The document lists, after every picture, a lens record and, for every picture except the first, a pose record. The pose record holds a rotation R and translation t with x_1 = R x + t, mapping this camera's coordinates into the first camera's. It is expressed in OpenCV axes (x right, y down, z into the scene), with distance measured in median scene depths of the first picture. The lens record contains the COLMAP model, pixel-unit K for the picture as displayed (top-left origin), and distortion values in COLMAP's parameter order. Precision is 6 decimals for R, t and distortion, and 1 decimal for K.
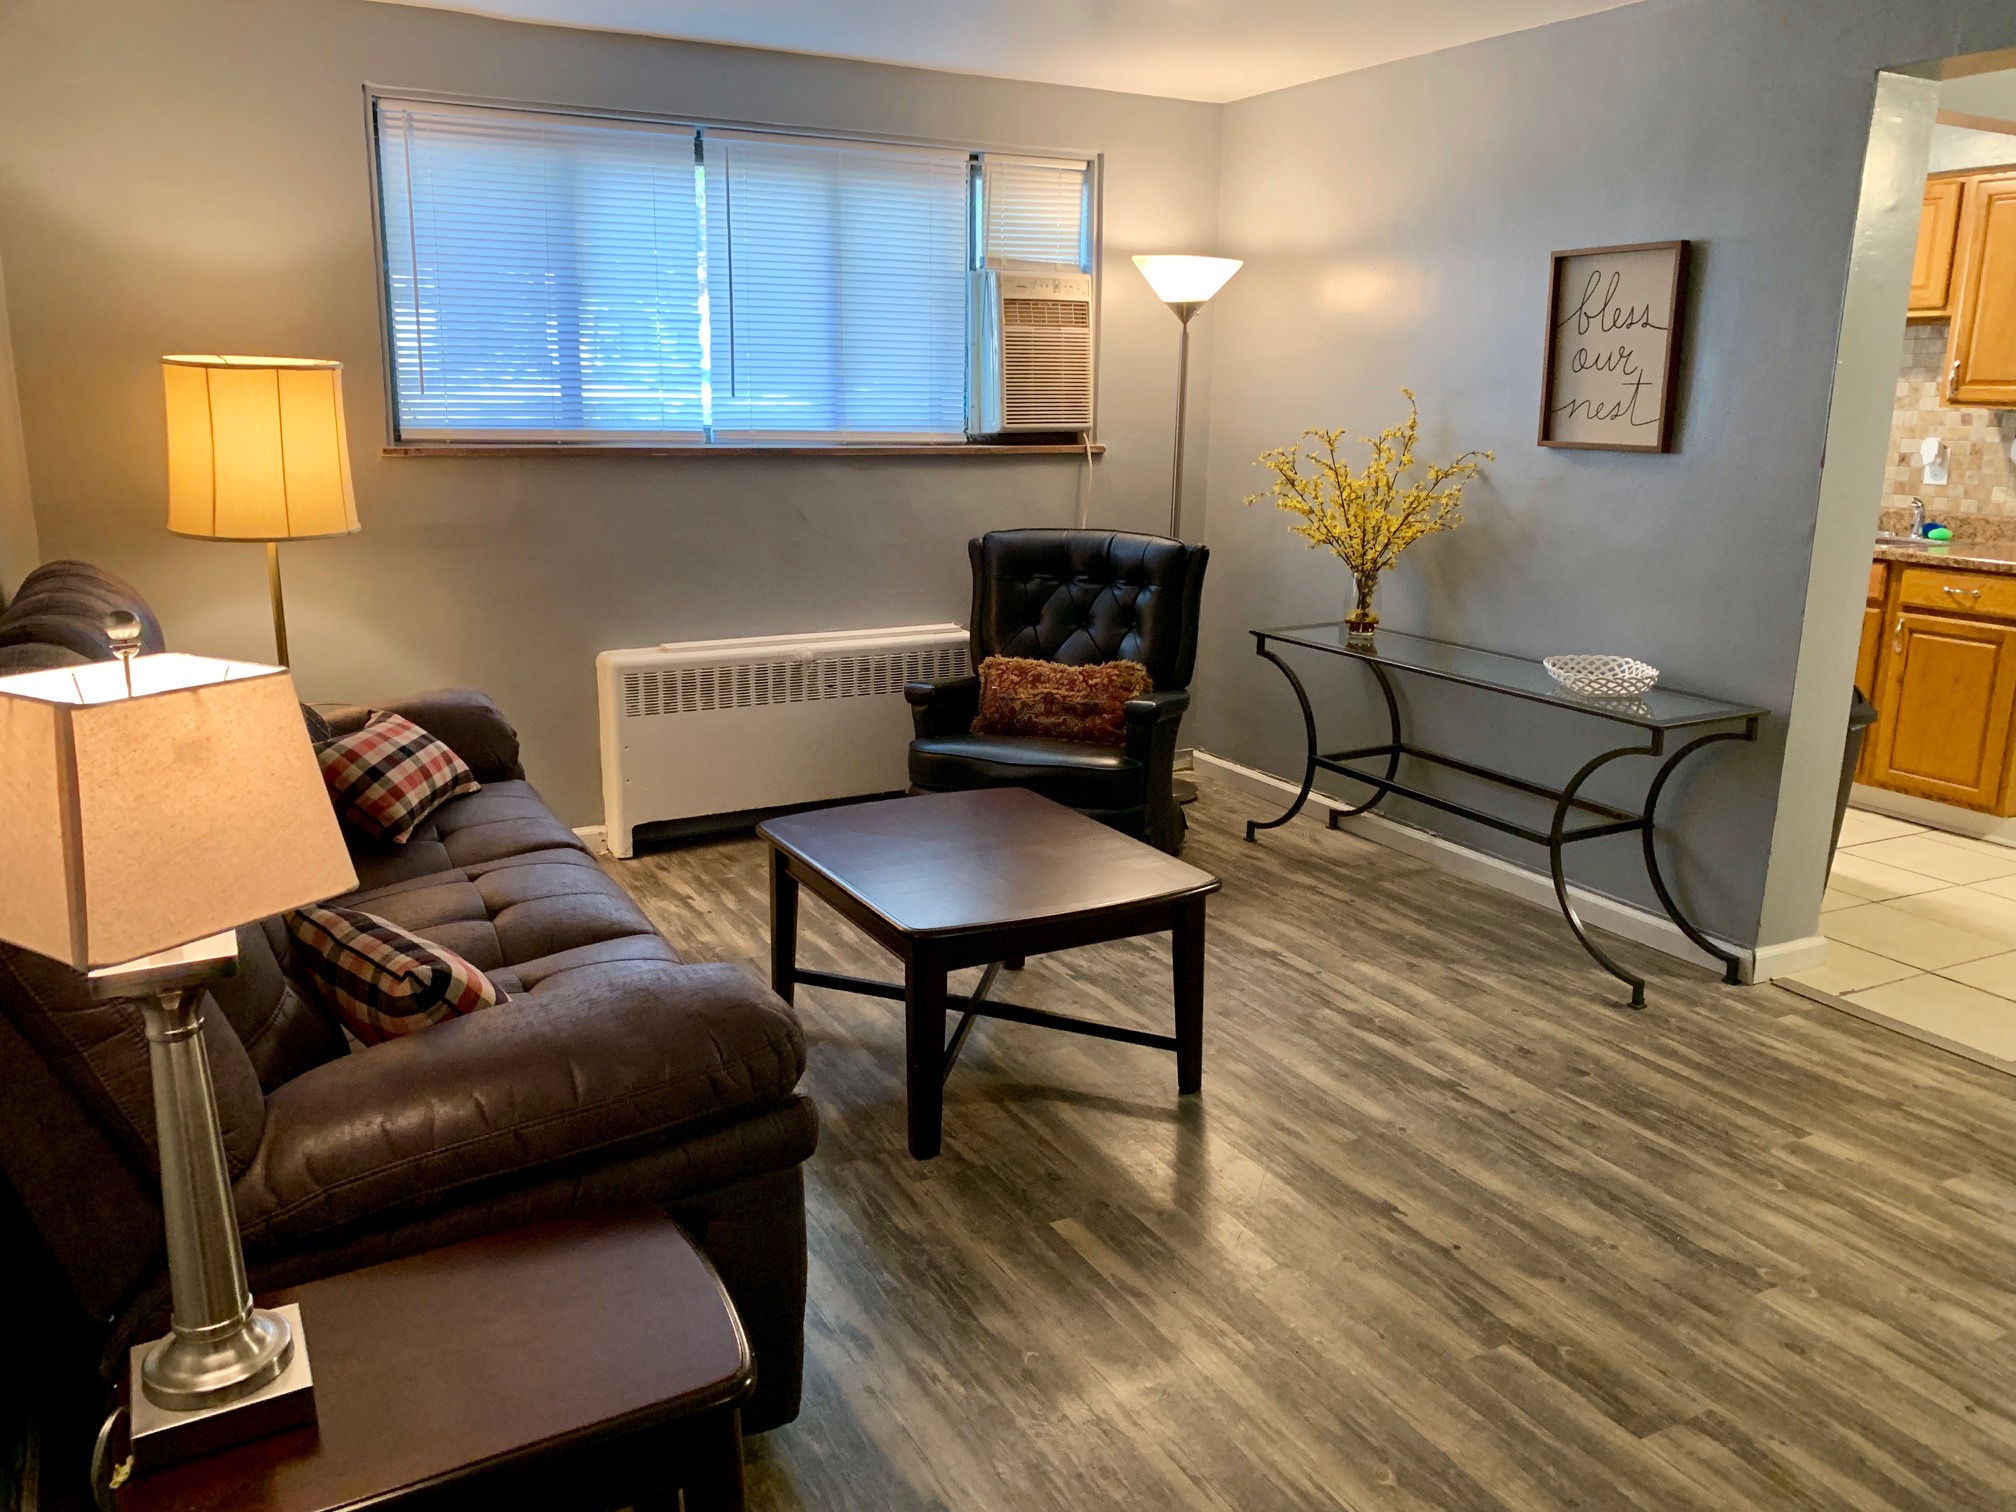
lens RADIAL K [[1572.8, 0, 1008.0], [0, 1572.8, 756.0], [0, 0, 1]] dist [0.049686, 0.000201]
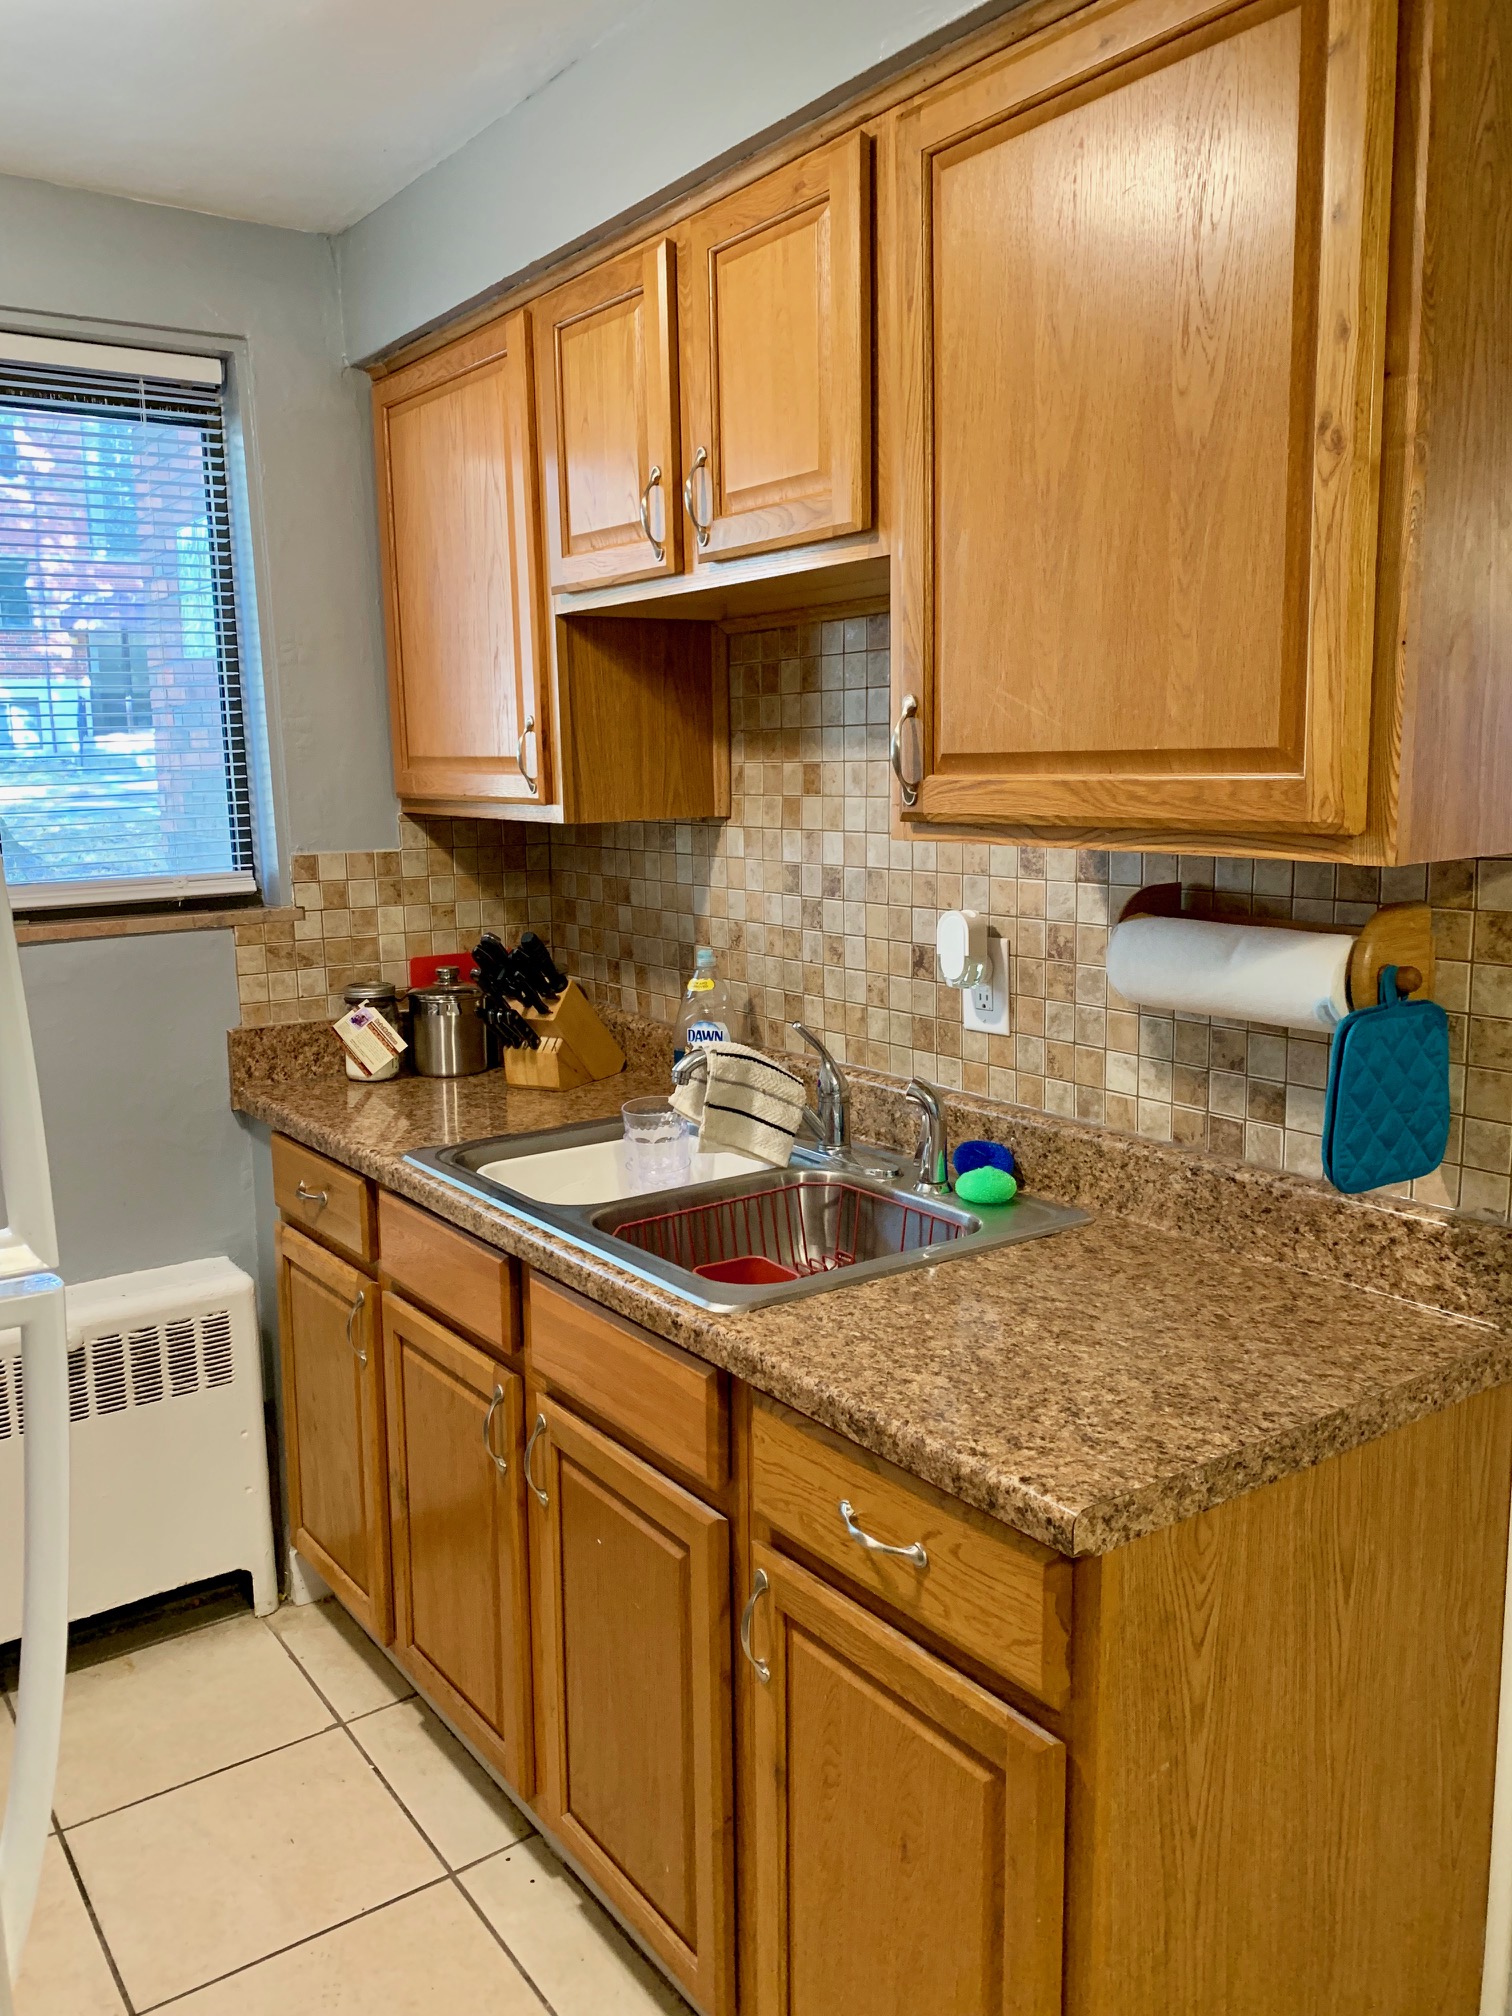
lens RADIAL K [[1572.8, 0, 756.0], [0, 1572.8, 1008.0], [0, 0, 1]] dist [0.049686, 0.000201]
pose [[0.992124, -0.047751, 0.115802, 0.496438], [0.056373, 0.995785, -0.072356, -0.155598], [-0.111859, 0.078314, 0.990633, 0.664816]]
